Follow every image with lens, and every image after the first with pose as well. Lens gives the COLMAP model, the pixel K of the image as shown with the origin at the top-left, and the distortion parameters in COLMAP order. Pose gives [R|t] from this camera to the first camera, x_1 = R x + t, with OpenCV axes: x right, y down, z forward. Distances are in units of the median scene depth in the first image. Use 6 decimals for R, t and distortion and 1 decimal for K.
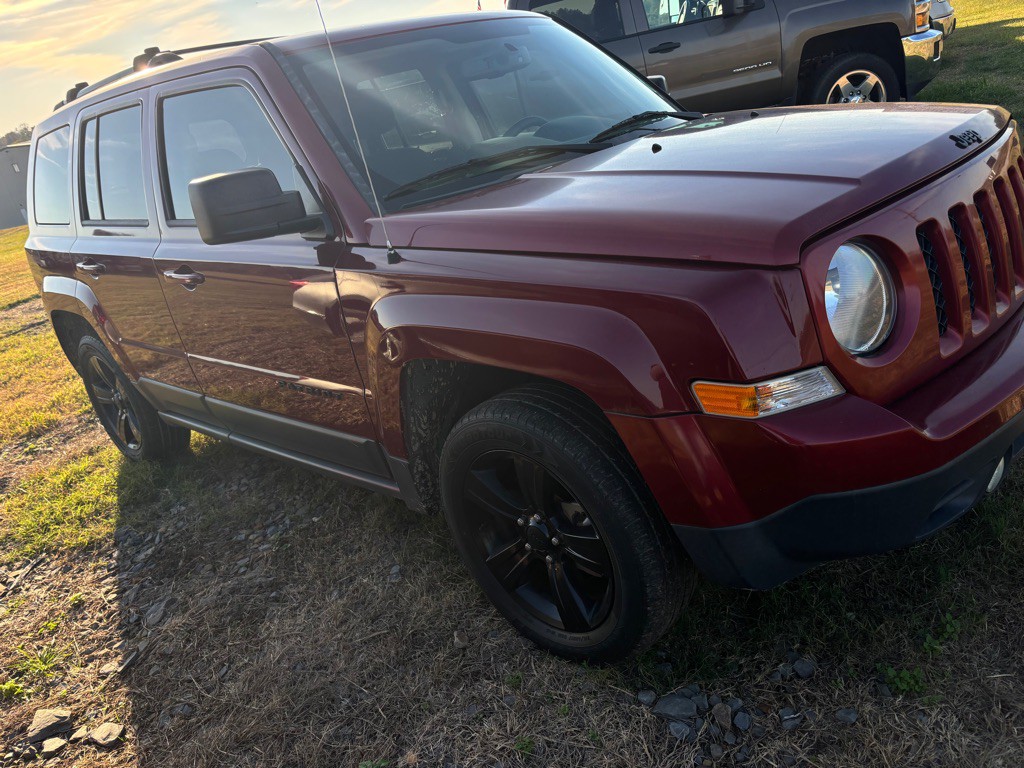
lens RADIAL K [[857.7, 0, 512.3], [0, 857.7, 377.8], [0, 0, 1]] dist [0.013276, 0.005064]
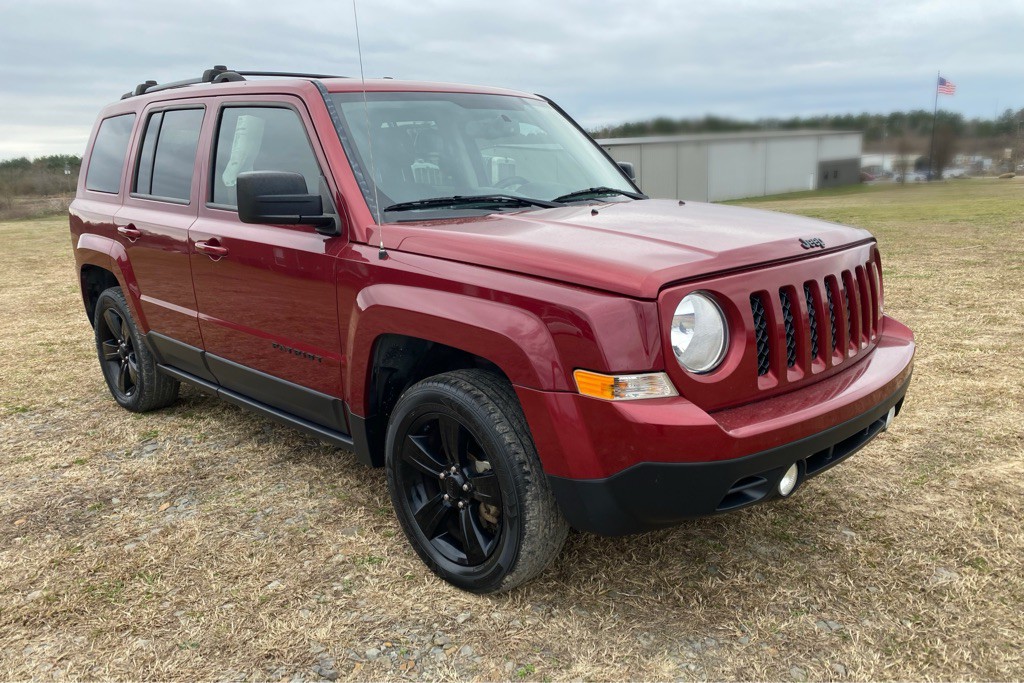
lens RADIAL K [[852.9, 0, 507.2], [0, 852.9, 362.9], [0, 0, 1]] dist [0.043670, -0.005934]
pose [[0.984340, 0.175445, 0.017124, 0.053239], [-0.173358, 0.981064, -0.086375, 0.097418], [-0.031954, 0.082054, 0.996116, -0.287197]]
